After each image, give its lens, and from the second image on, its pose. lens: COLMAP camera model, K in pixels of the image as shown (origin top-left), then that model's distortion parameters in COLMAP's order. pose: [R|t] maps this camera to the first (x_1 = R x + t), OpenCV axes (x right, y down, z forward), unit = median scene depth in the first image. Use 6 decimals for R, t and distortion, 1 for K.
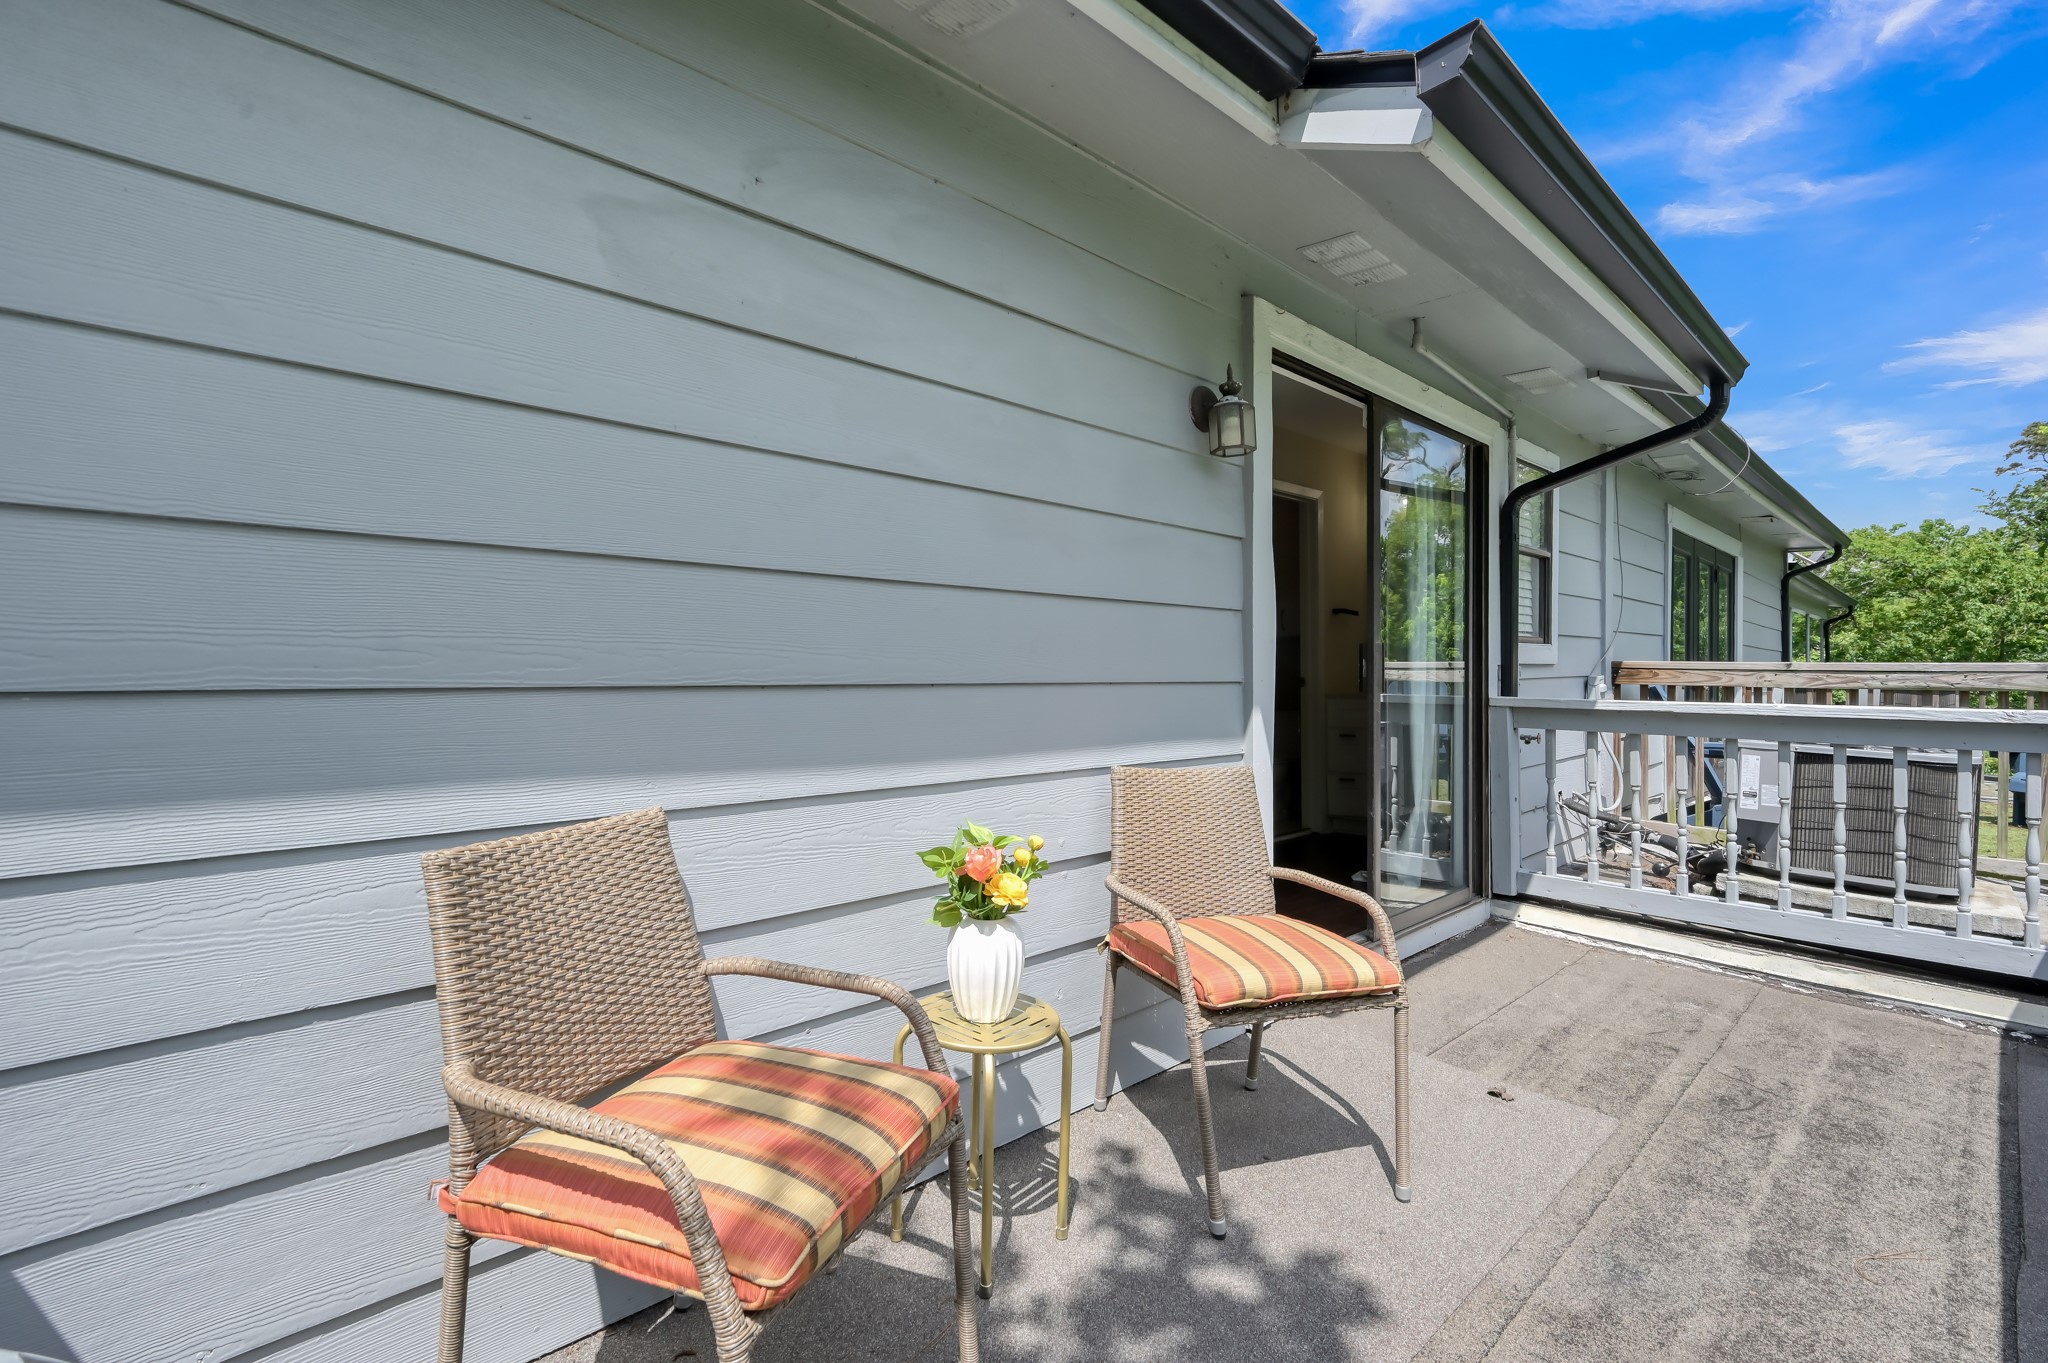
lens RADIAL K [[955.9, 0, 1024.0], [0, 955.9, 681.5], [0, 0, 1]] dist [0.000023, 0.008590]
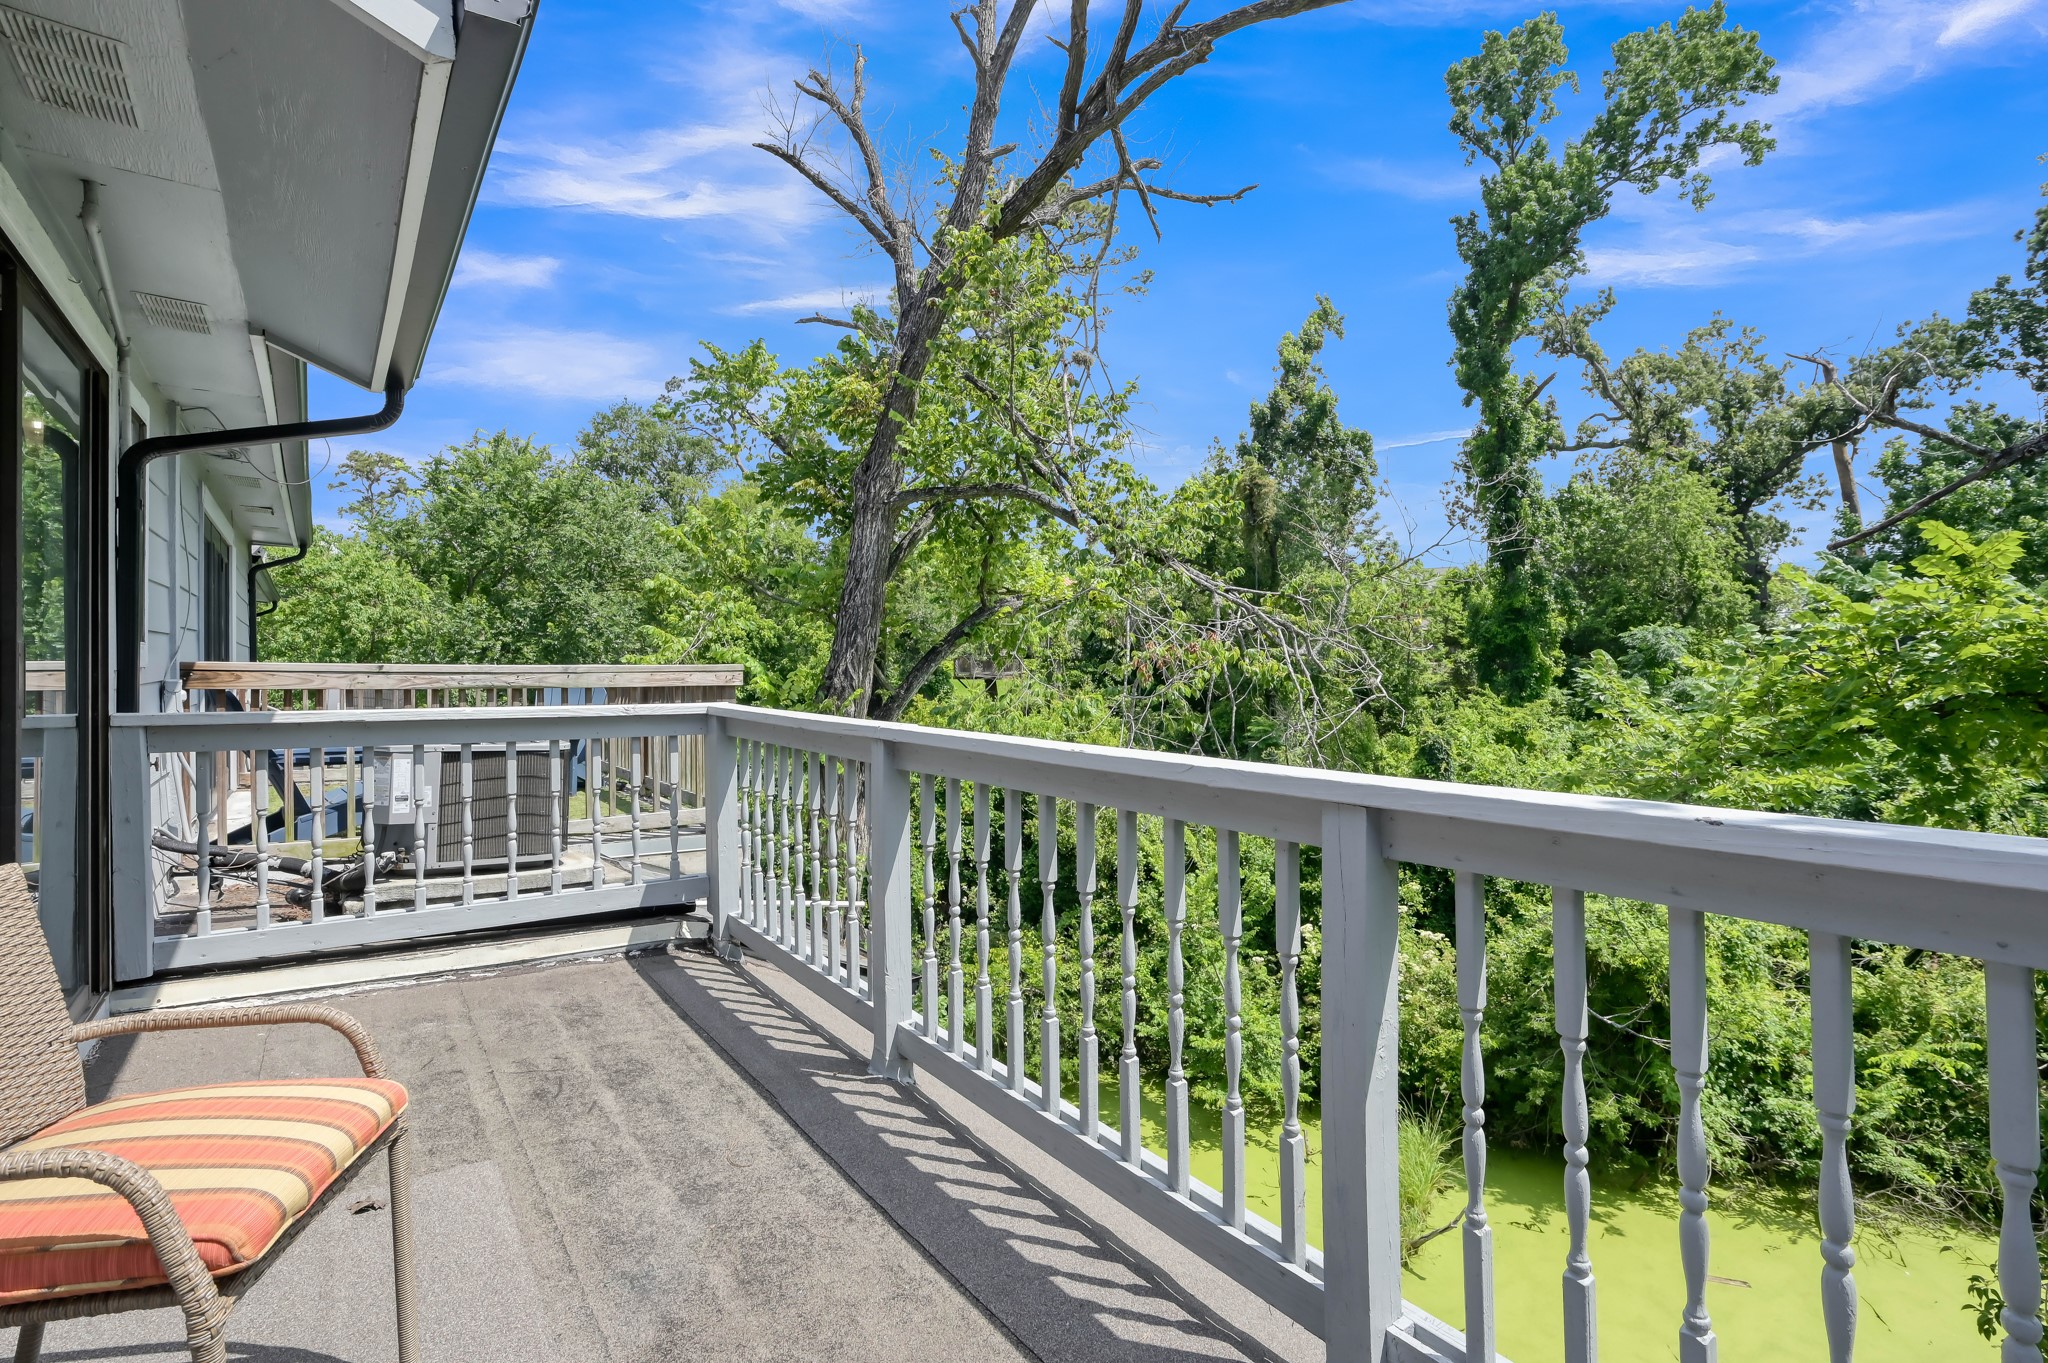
lens RADIAL K [[986.8, 0, 1023.9], [0, 986.8, 653.3], [0, 0, 1]] dist [0.021368, 0.000098]
pose [[0.162650, 0.011194, 0.986620, -0.165102], [0.007740, 0.999890, -0.012621, -0.016254], [-0.986654, 0.009690, 0.162545, 0.190802]]
